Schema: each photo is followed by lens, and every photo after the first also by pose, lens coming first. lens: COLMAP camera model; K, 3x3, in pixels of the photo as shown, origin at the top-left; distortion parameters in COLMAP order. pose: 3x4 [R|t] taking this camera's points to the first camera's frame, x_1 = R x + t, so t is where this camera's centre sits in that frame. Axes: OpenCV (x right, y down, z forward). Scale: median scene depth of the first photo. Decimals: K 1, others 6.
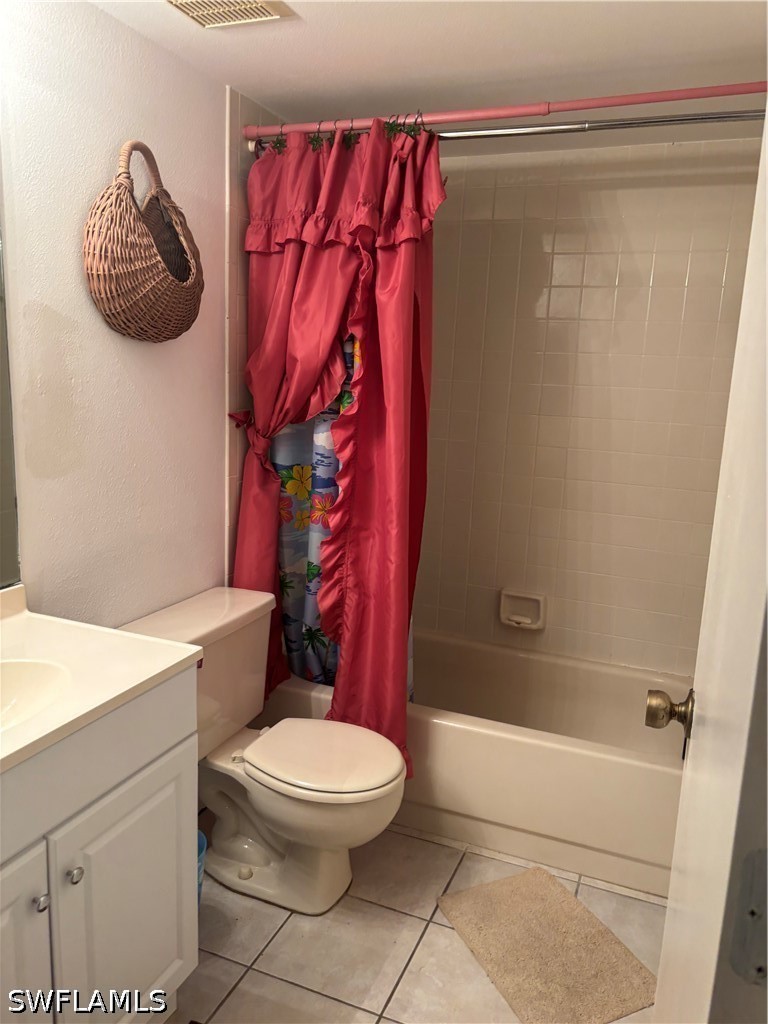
lens RADIAL K [[777.2, 0, 389.8], [0, 777.2, 521.9], [0, 0, 1]] dist [0.053570, -0.062261]
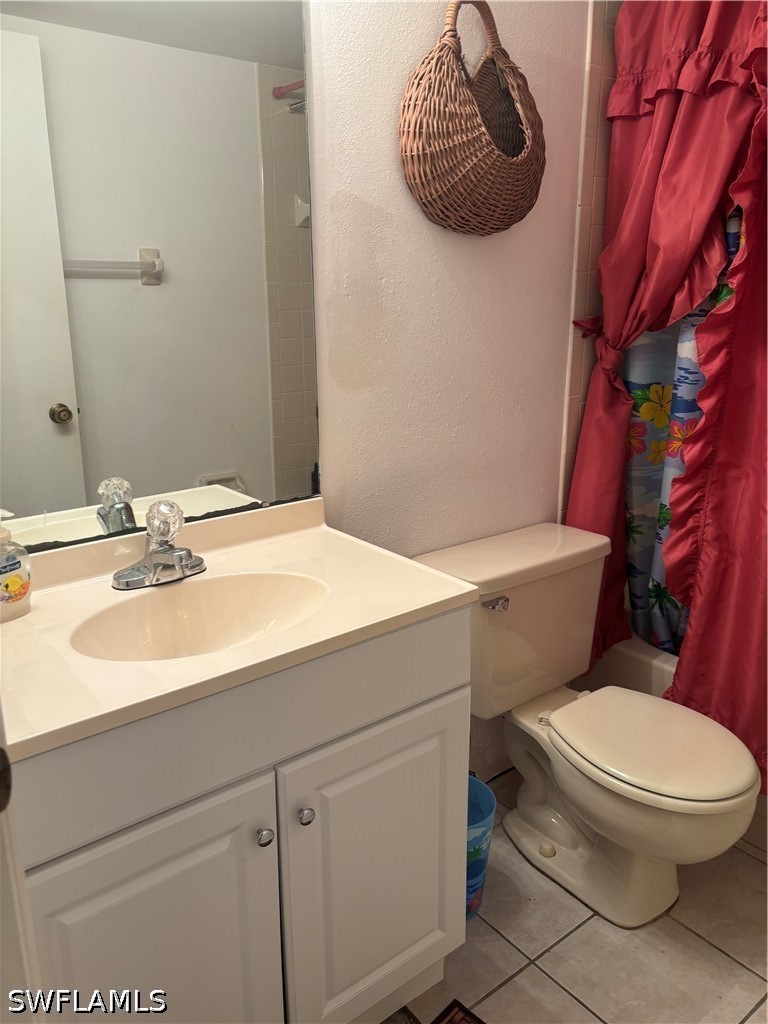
lens RADIAL K [[777.2, 0, 375.7], [0, 777.2, 502.0], [0, 0, 1]] dist [0.053570, -0.062261]
pose [[0.862291, 0.086494, -0.498973, 0.053310], [-0.059340, 0.995776, 0.070064, 0.011491], [0.502925, -0.030806, 0.863781, 0.158781]]
